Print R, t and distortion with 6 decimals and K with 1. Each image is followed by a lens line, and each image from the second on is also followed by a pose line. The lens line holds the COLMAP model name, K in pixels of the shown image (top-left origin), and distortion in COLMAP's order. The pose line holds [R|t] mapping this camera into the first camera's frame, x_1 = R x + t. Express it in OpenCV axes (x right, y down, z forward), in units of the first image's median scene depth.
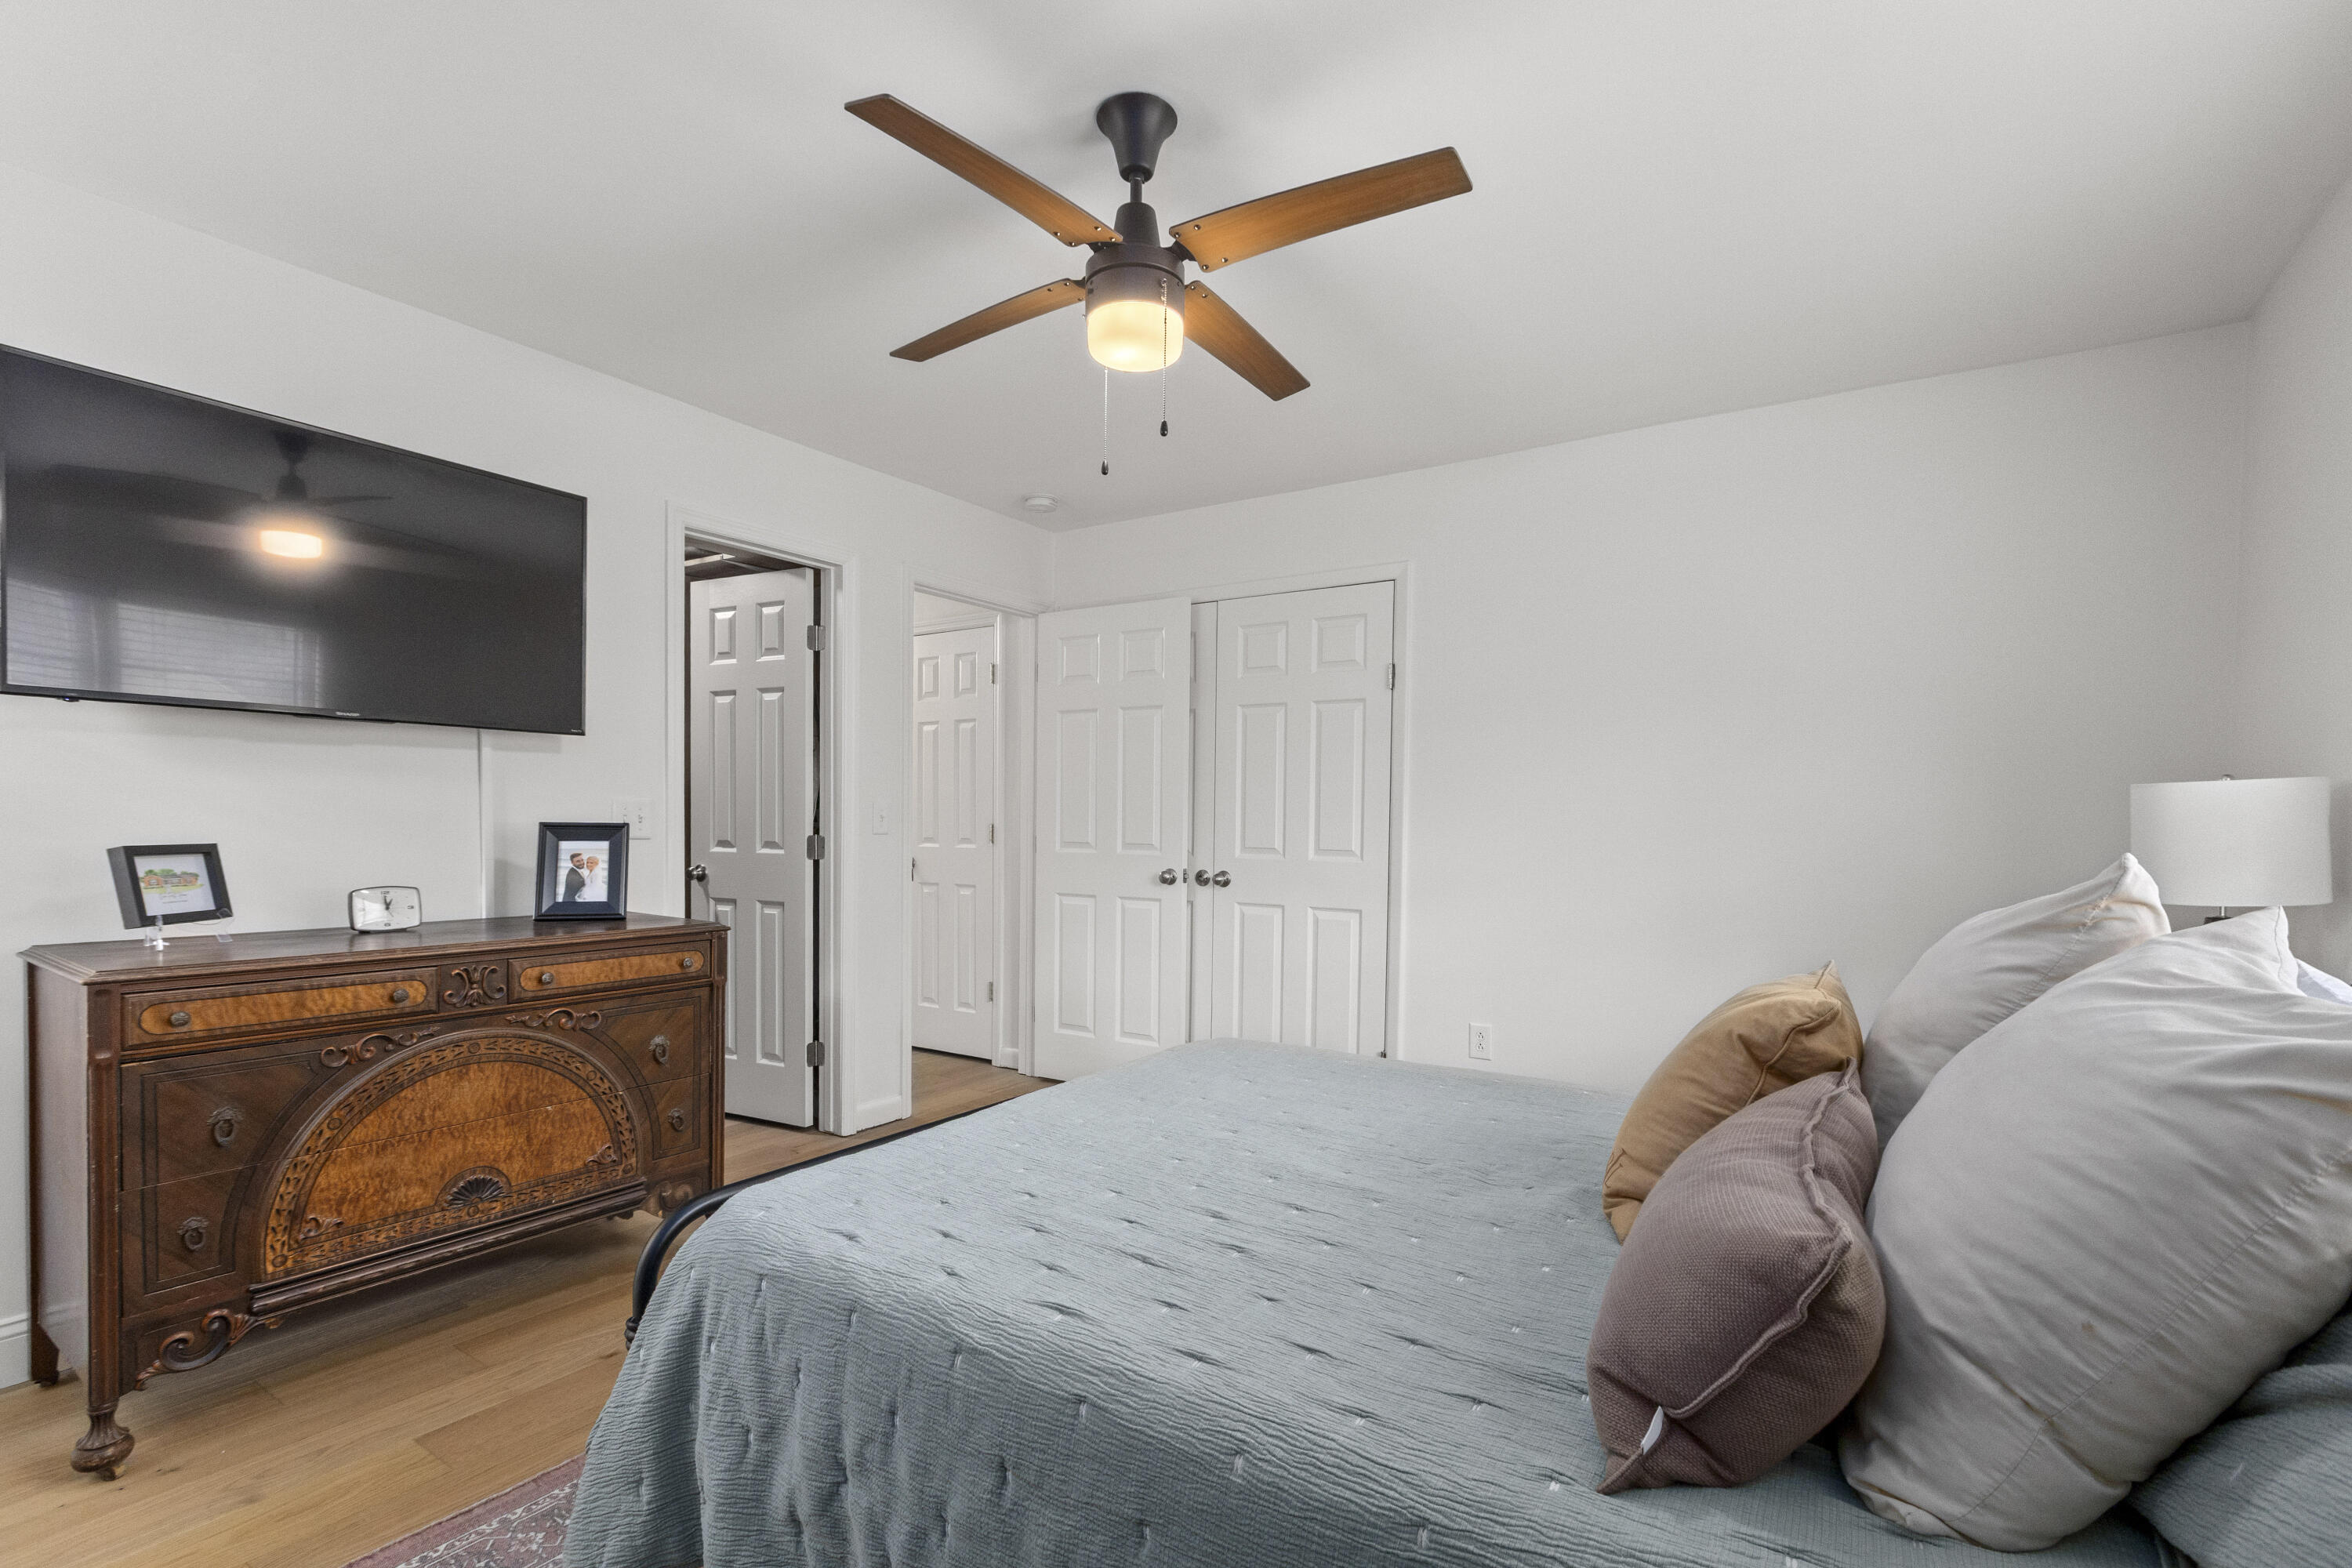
lens RADIAL K [[1090.8, 0, 1171.6], [0, 1090.8, 809.8], [0, 0, 1]] dist [0.000989, -0.002154]
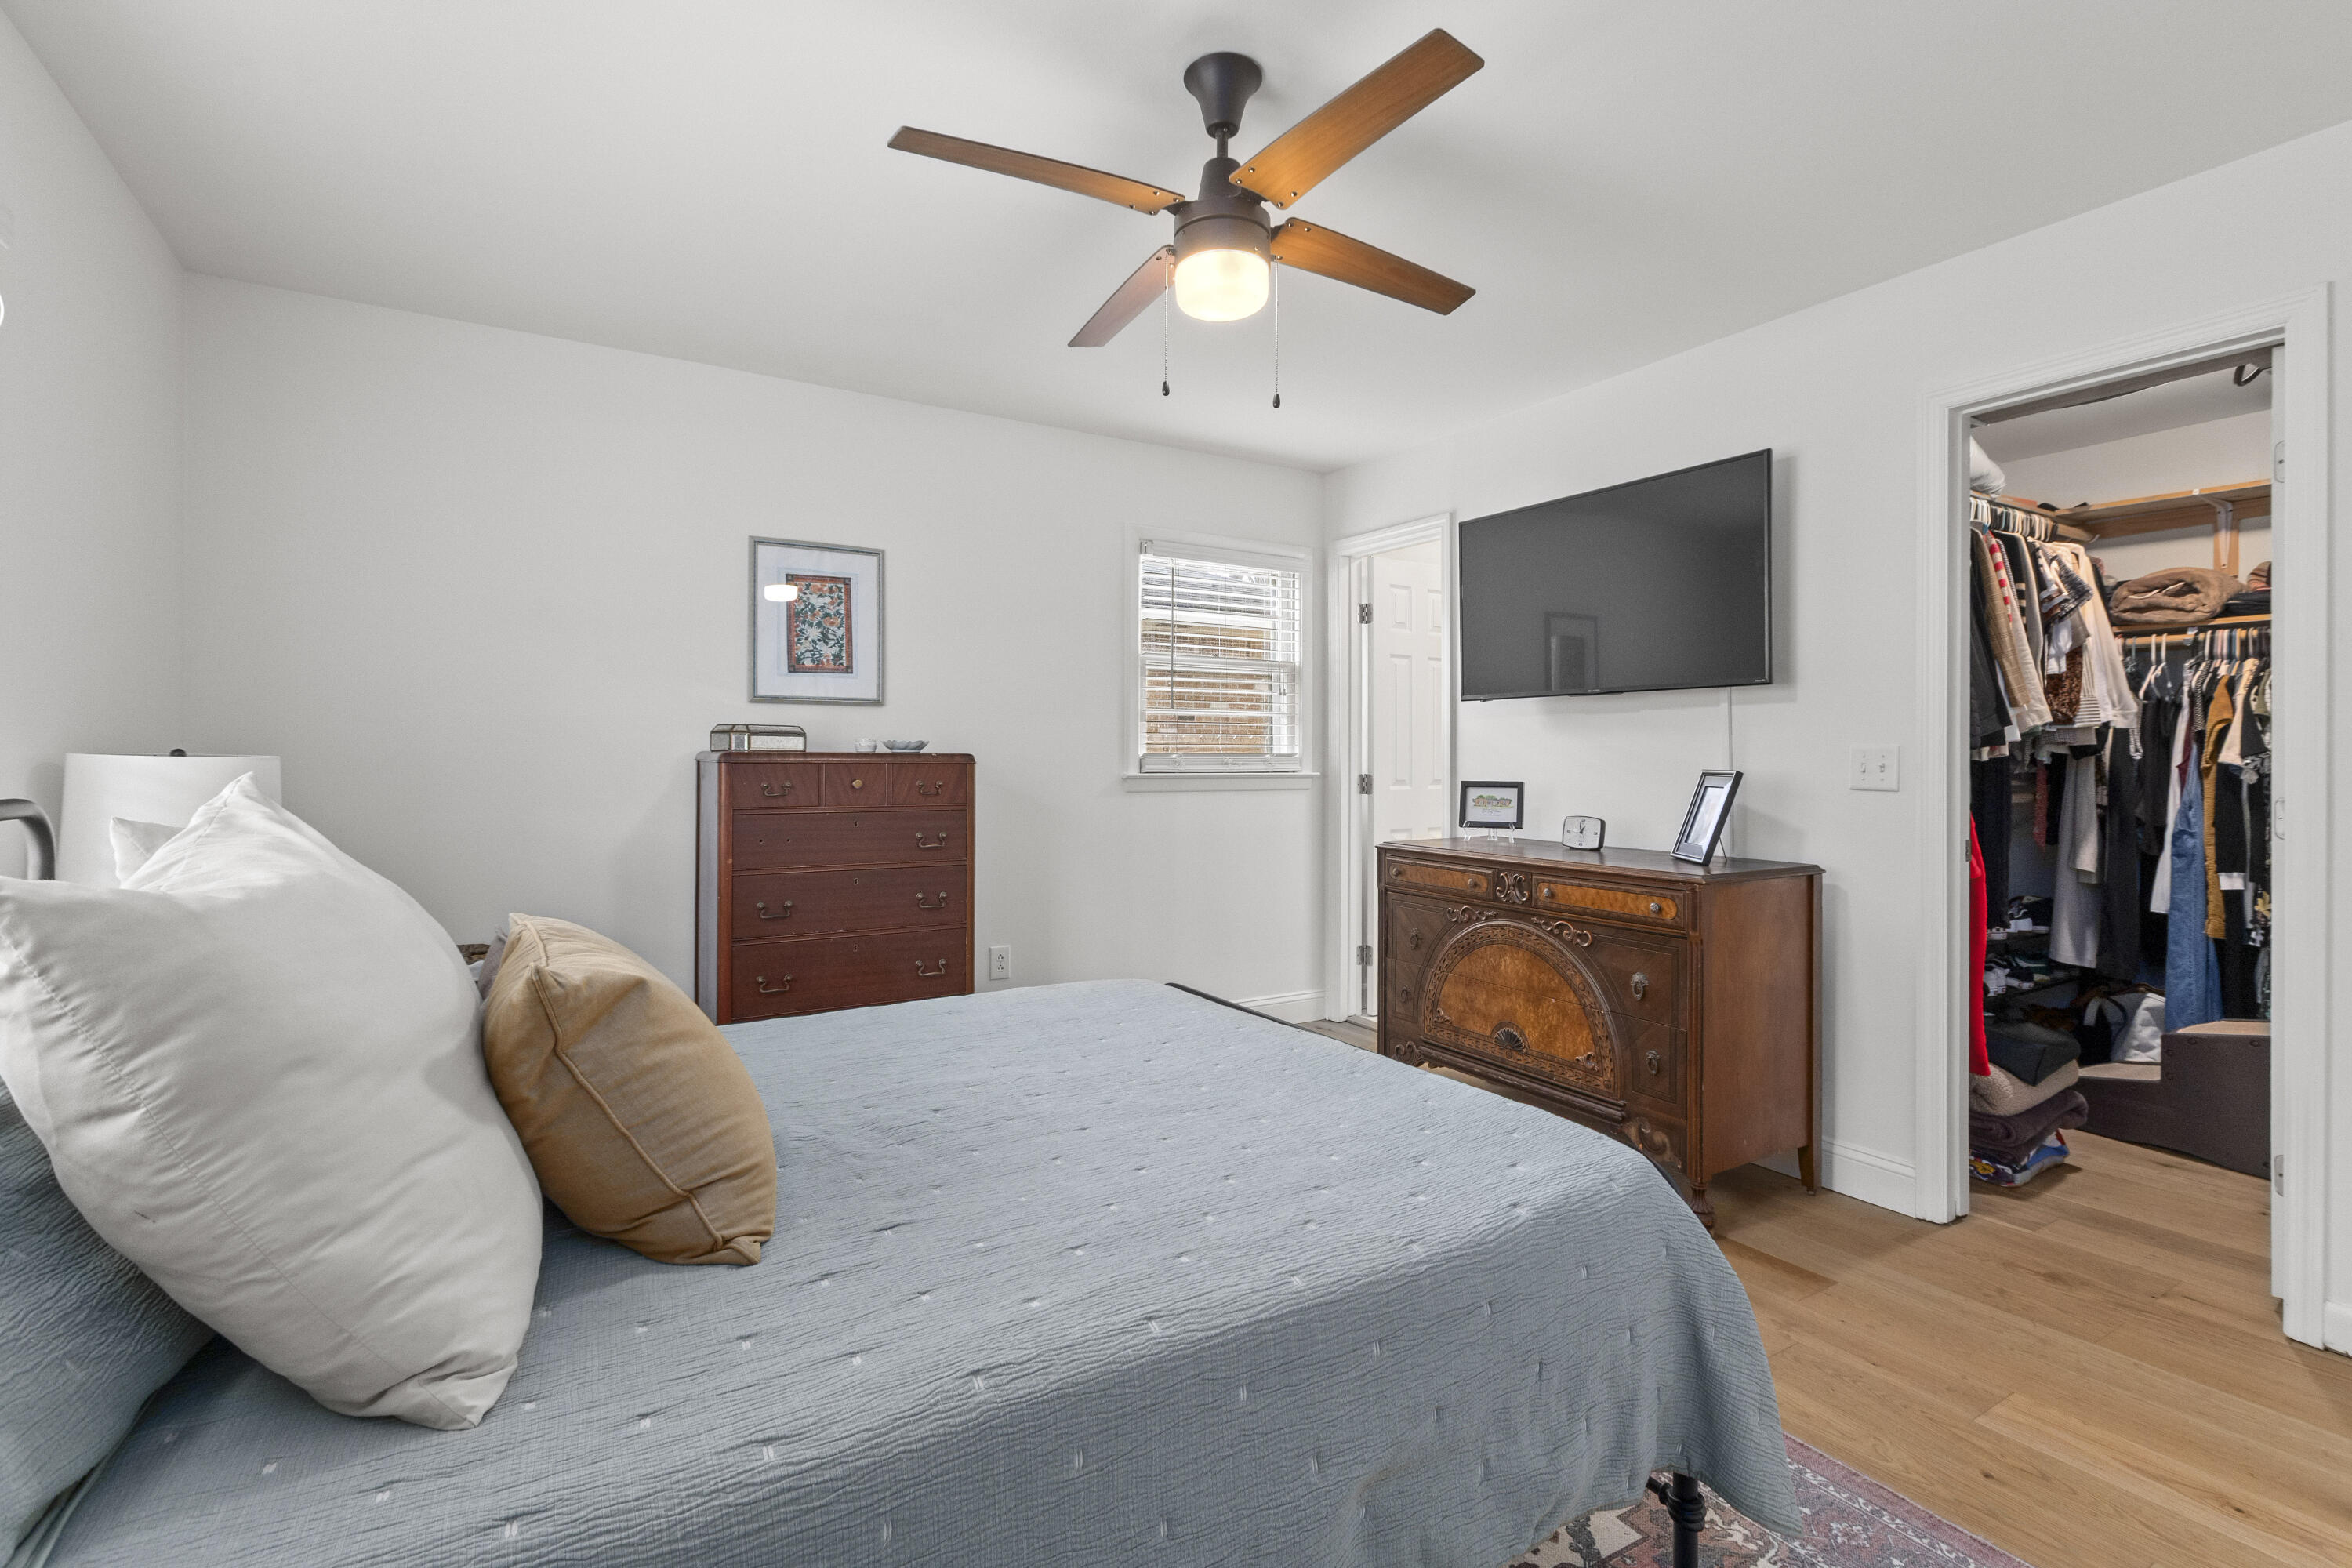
lens RADIAL K [[1068.5, 0, 1174.5], [0, 1068.5, 742.1], [0, 0, 1]] dist [0.000038, -0.000499]
pose [[-0.425006, -0.024049, -0.904871, 0.763749], [-0.001796, 0.999667, -0.025725, 0.014213], [0.905189, -0.009308, -0.424908, 1.211149]]
